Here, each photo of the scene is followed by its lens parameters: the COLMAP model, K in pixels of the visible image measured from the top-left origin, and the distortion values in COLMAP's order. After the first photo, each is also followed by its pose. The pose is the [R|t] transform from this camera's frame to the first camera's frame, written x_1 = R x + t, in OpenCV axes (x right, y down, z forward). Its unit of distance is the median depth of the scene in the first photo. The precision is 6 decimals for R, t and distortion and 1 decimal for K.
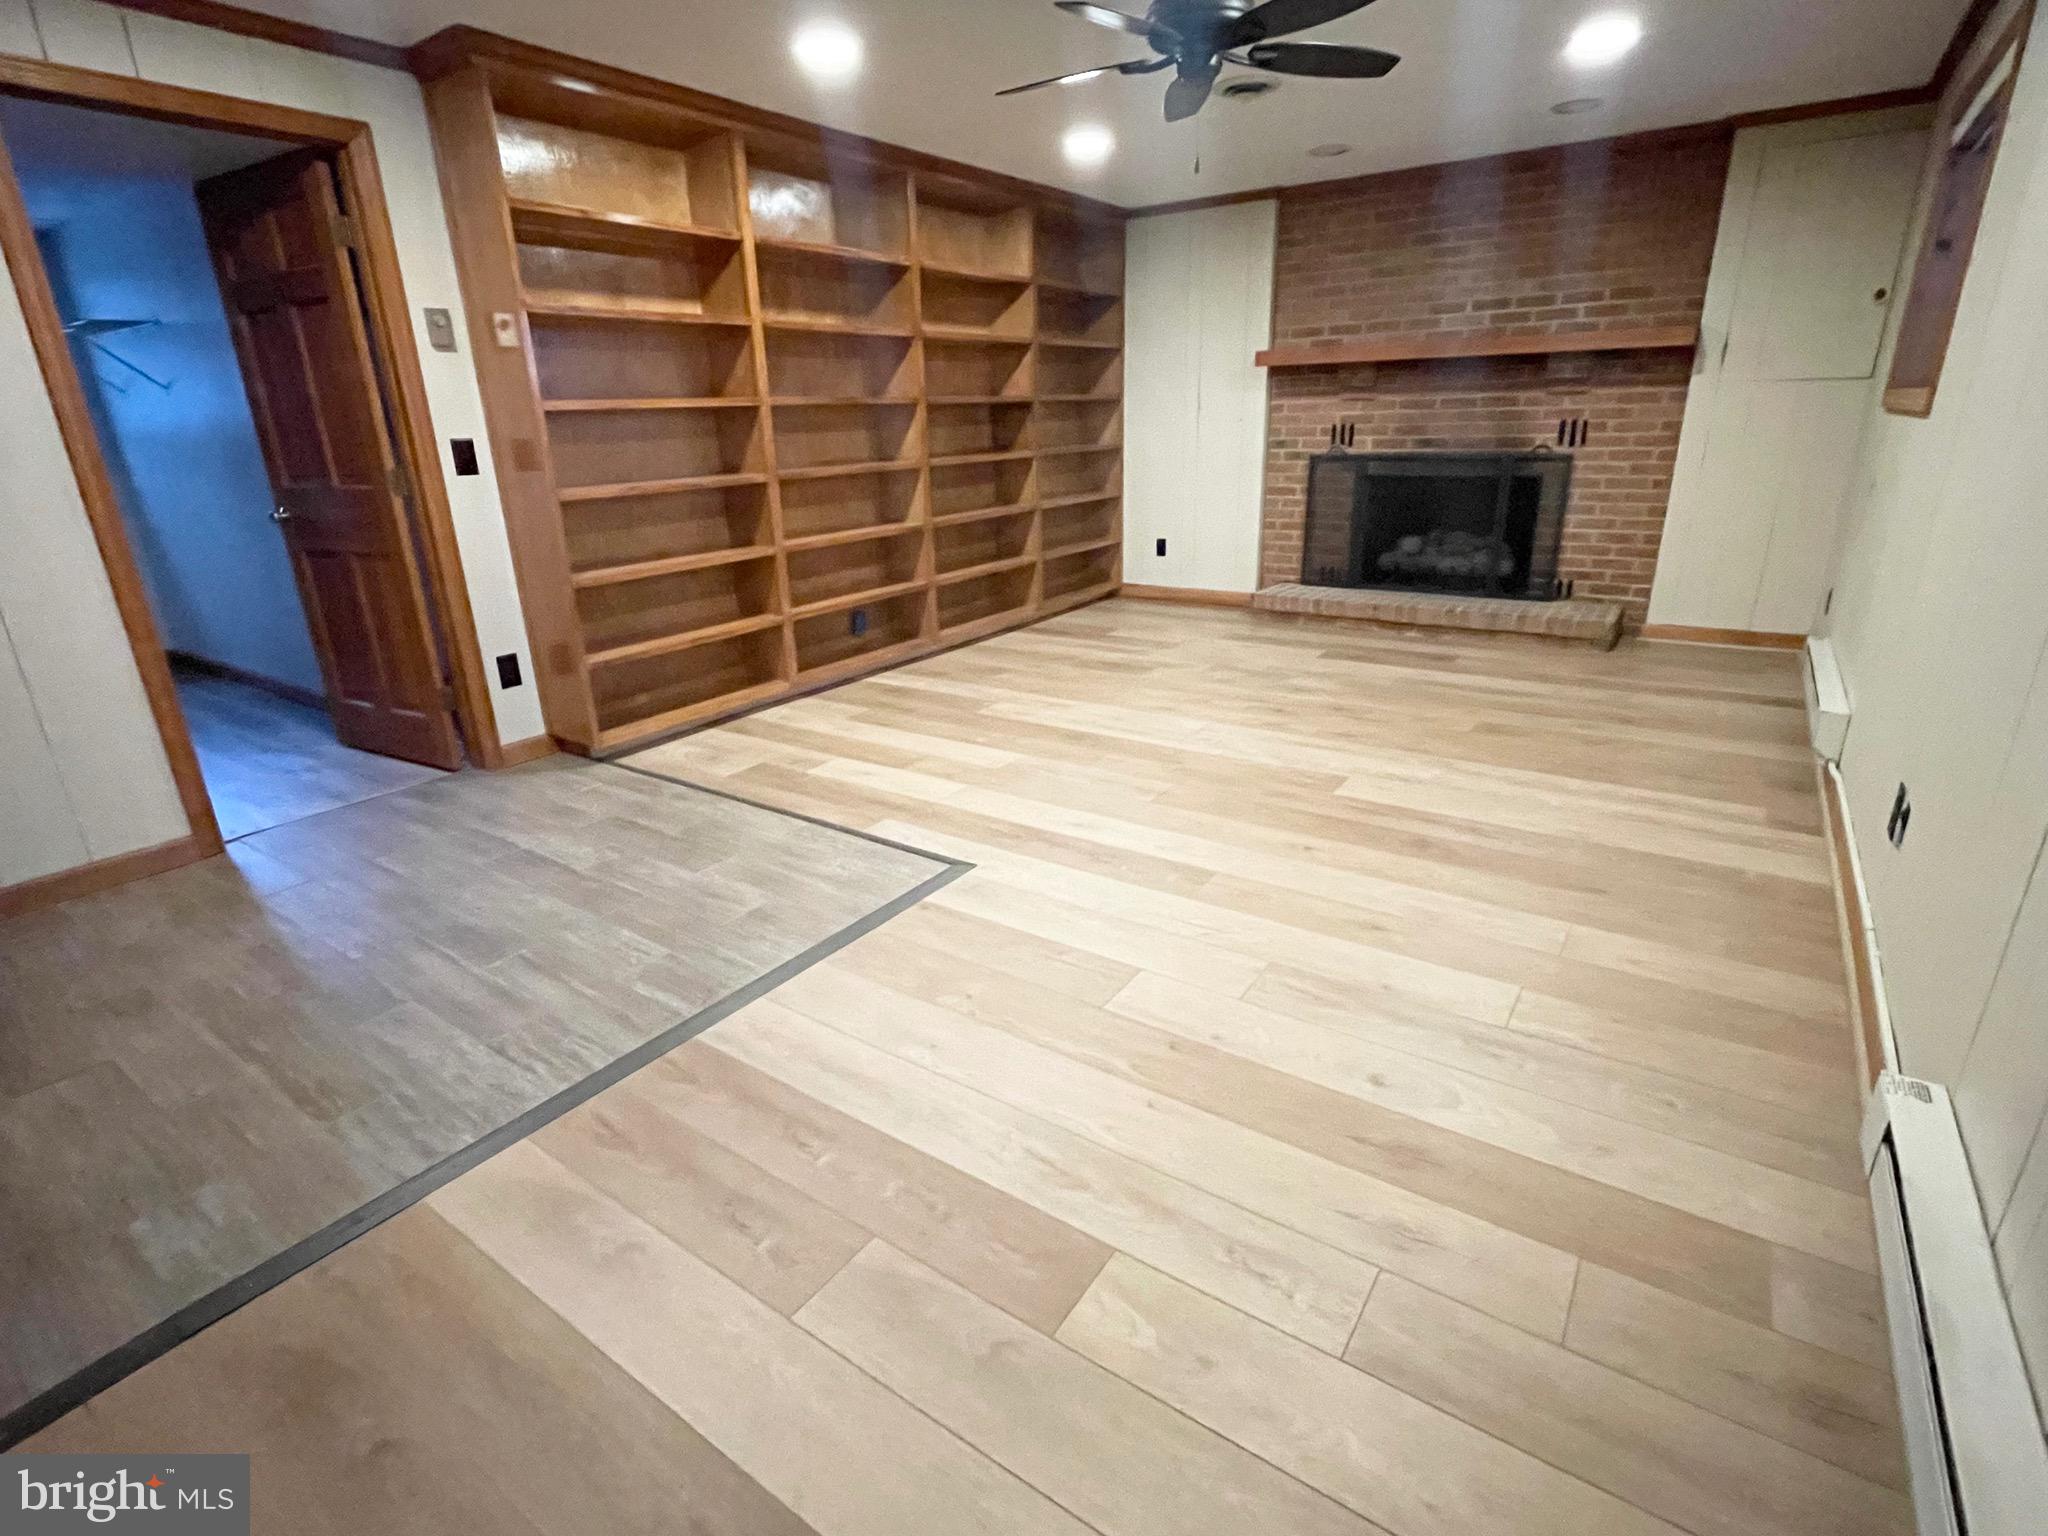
lens RADIAL K [[993.0, 0, 1010.1], [0, 993.0, 775.8], [0, 0, 1]] dist [-0.030967, 0.003245]
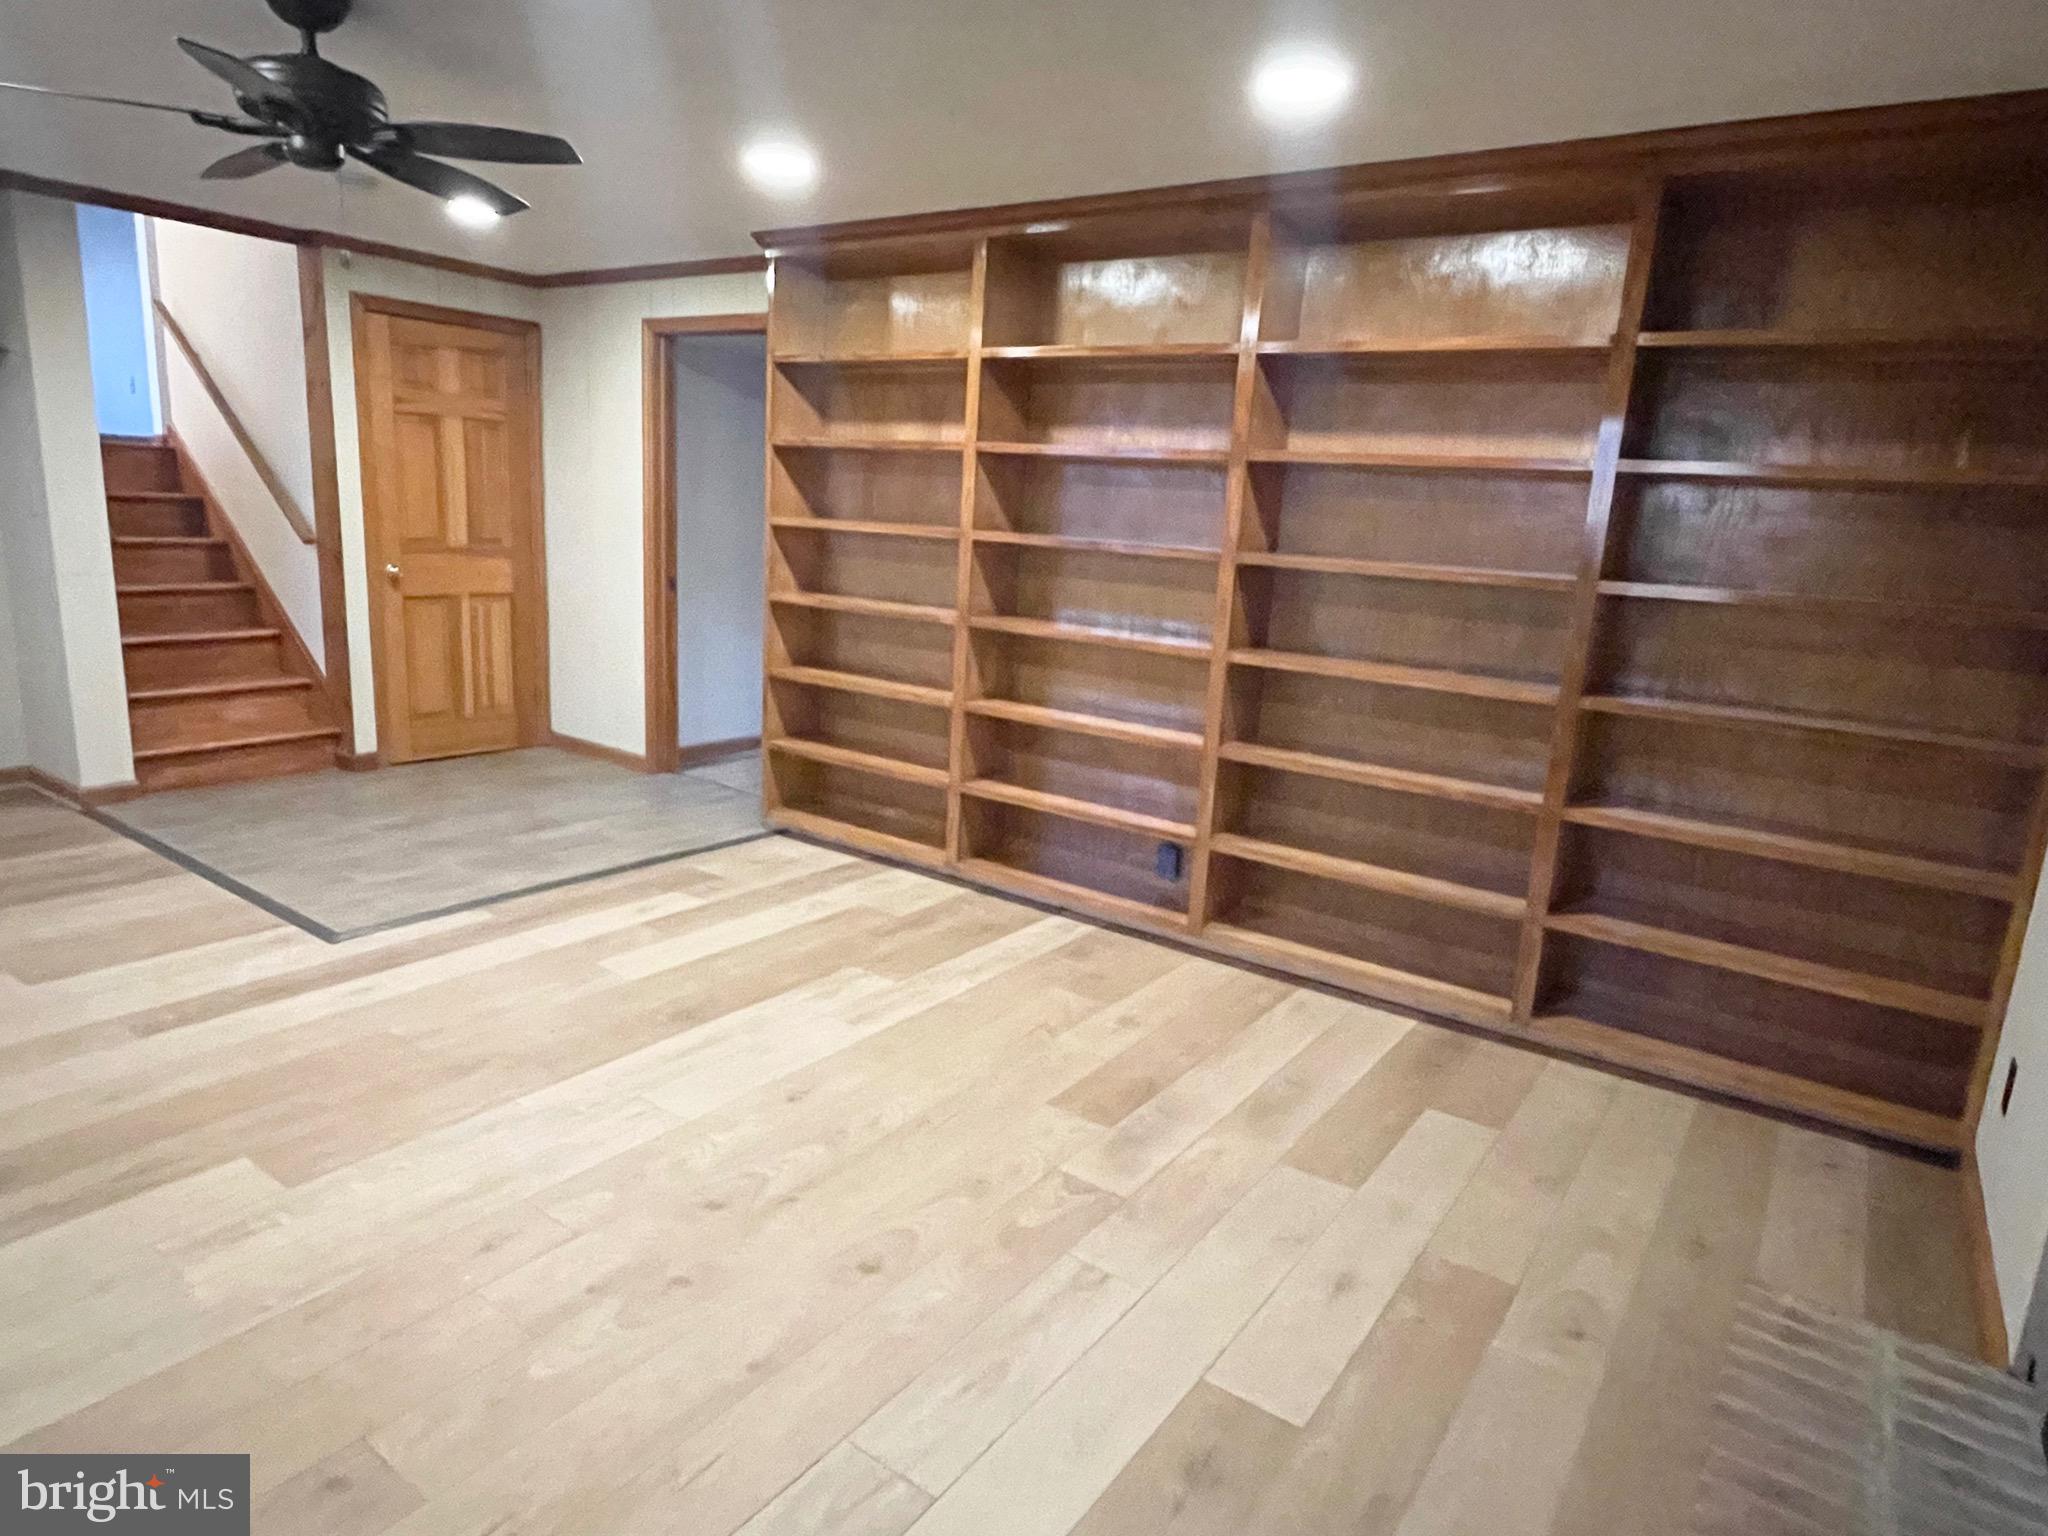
lens RADIAL K [[1204.3, 0, 1024.7], [0, 1204.3, 749.7], [0, 0, 1]] dist [-0.001682, 0.000611]
pose [[0.004978, 0.232735, -0.972527, 0.822278], [-0.399457, 0.892038, 0.211429, -0.465032], [0.916738, 0.387430, 0.097409, 1.042807]]
